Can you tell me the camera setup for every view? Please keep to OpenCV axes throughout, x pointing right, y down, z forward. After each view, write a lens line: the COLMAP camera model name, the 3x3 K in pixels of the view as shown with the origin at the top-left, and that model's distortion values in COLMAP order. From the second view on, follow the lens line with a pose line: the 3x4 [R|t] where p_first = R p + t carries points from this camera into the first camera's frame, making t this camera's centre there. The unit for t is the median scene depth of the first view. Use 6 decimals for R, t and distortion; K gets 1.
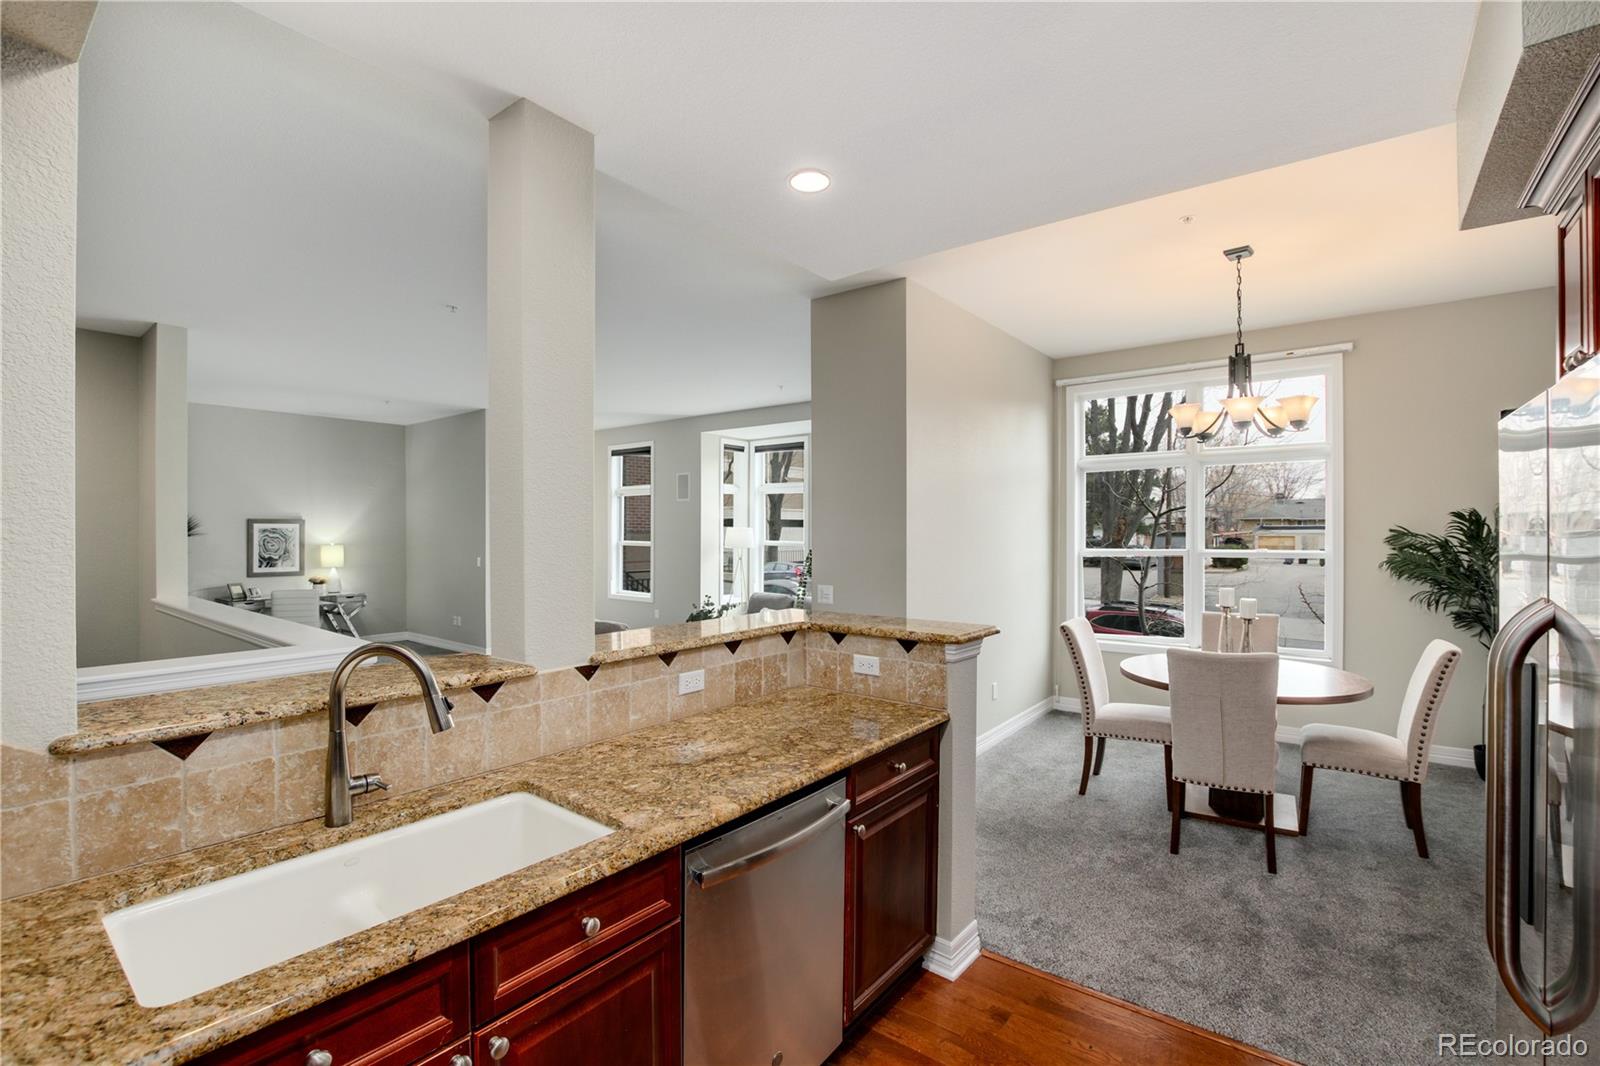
lens RADIAL K [[716.9, 0, 800.0], [0, 716.9, 533.0], [0, 0, 1]] dist [-0.032951, 0.004278]
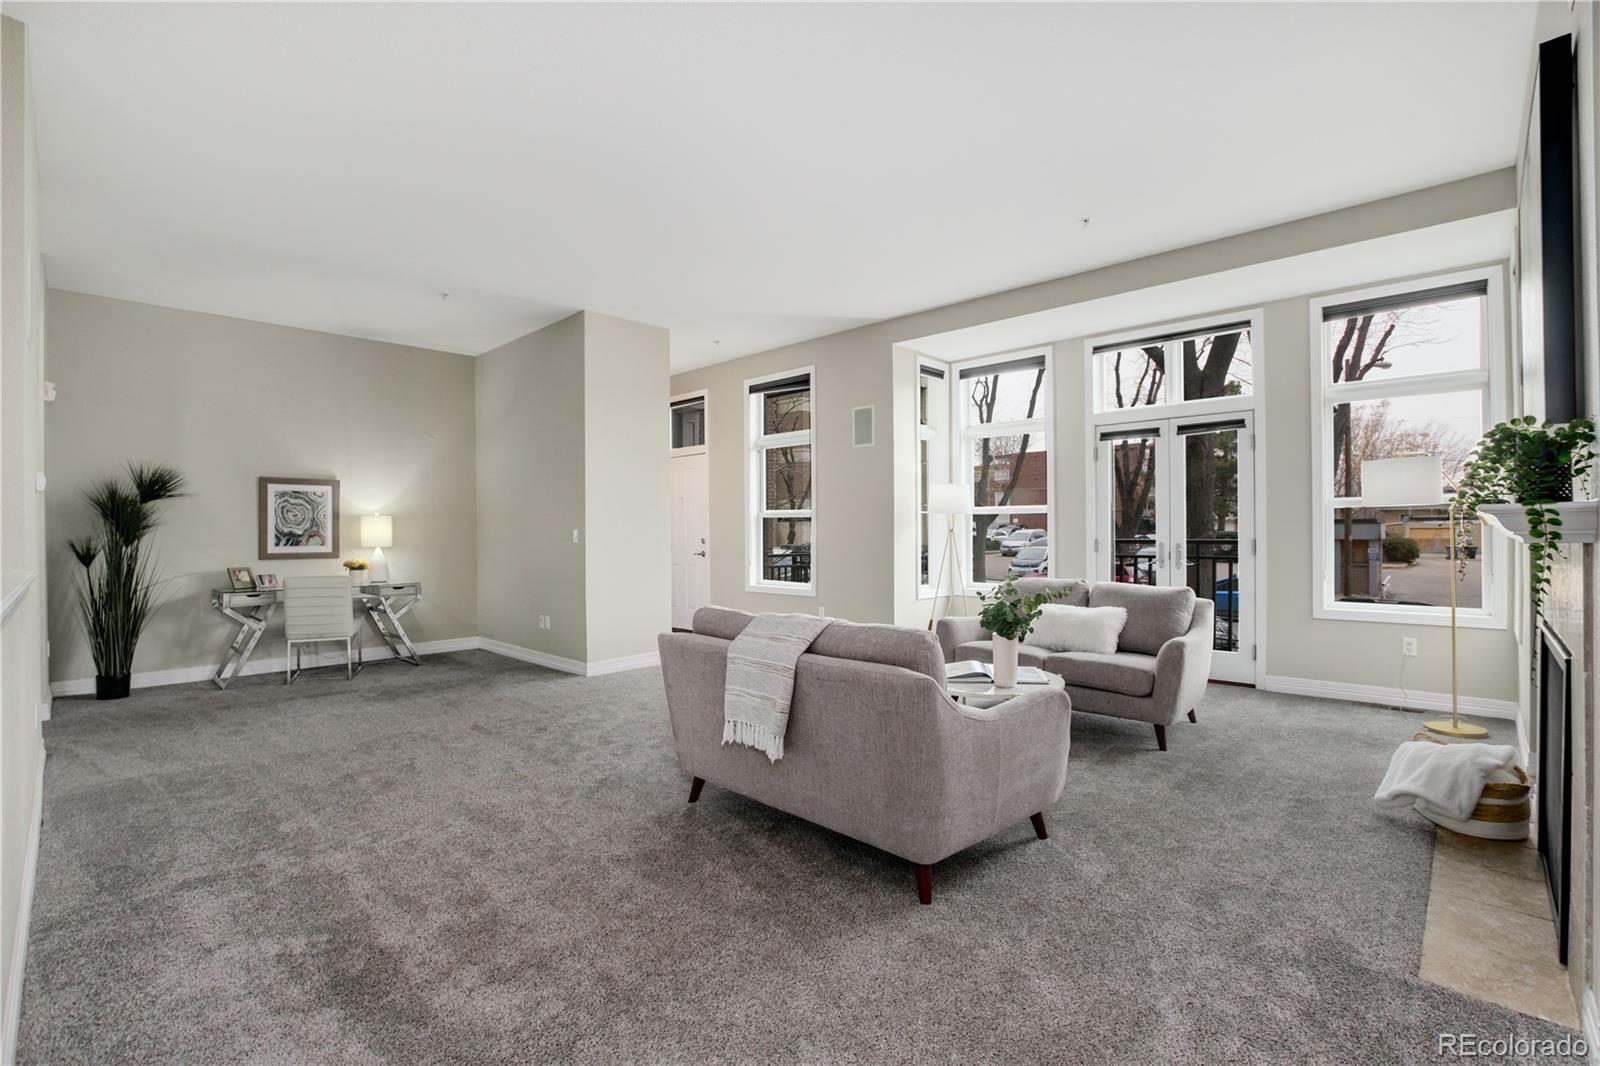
lens RADIAL K [[716.9, 0, 800.0], [0, 716.9, 533.0], [0, 0, 1]] dist [-0.032951, 0.004278]
pose [[0.995353, -0.007863, -0.095975, -0.166735], [0.007940, 0.999968, 0.000417, 0.038363], [0.095969, -0.001177, 0.995384, 0.330277]]
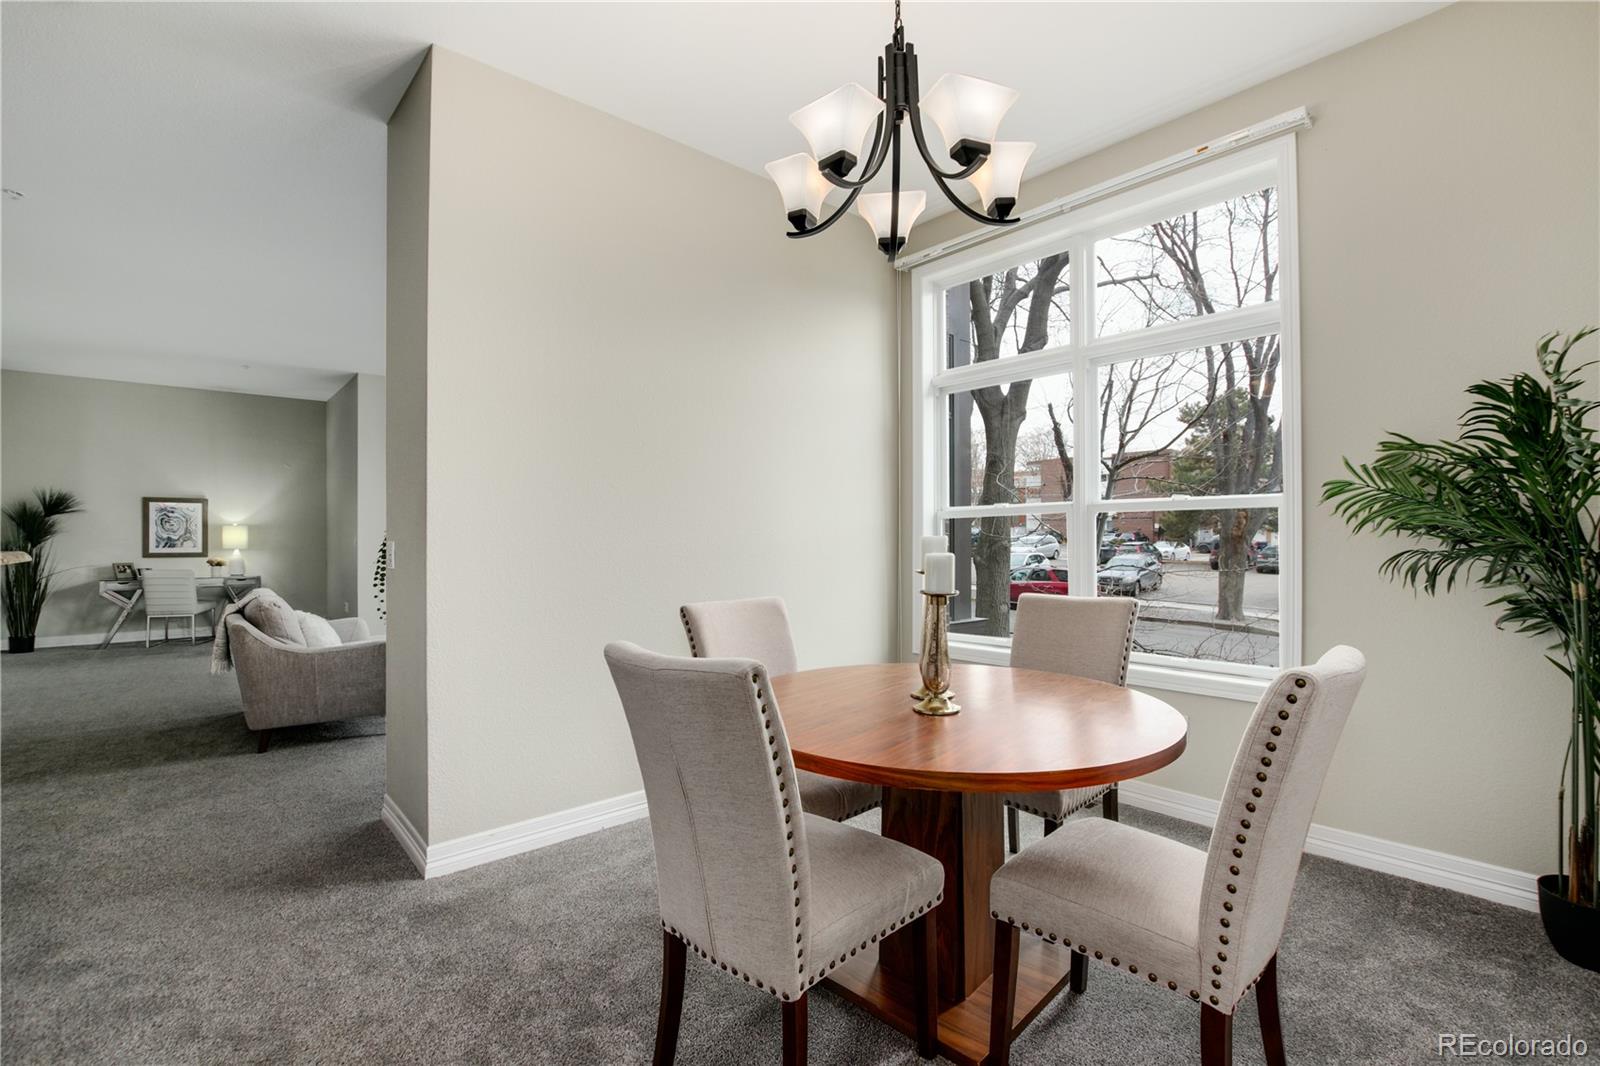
lens RADIAL K [[716.9, 0, 800.0], [0, 716.9, 533.0], [0, 0, 1]] dist [-0.032951, 0.004278]
pose [[0.982694, -0.003020, -0.185214, 0.269871], [0.001985, 0.999981, -0.005775, 0.034928], [0.185228, 0.005308, 0.982681, 0.212165]]
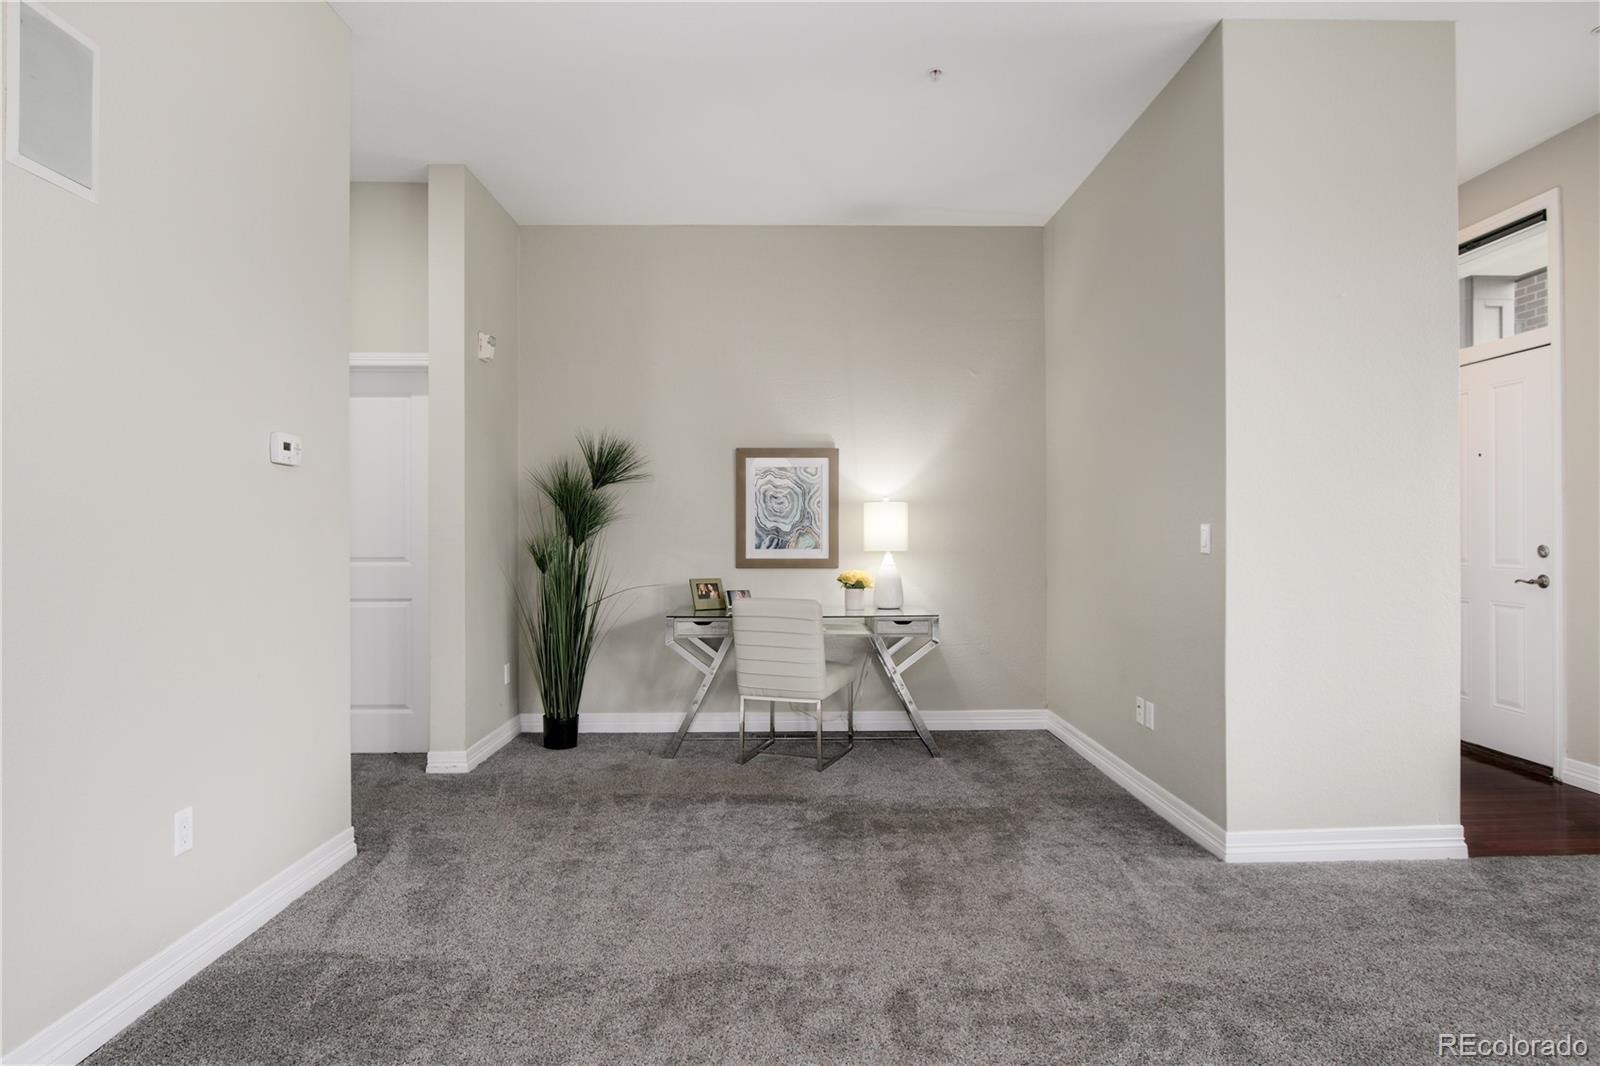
lens RADIAL K [[902.6, 0, 804.4], [0, 902.6, 534.9], [0, 0, 1]] dist [-0.006189, -0.000166]
pose [[0.633049, -0.000527, -0.774112, -0.254590], [0.001363, 0.999999, 0.000434, 0.038059], [0.774111, -0.001330, 0.633049, 0.608611]]
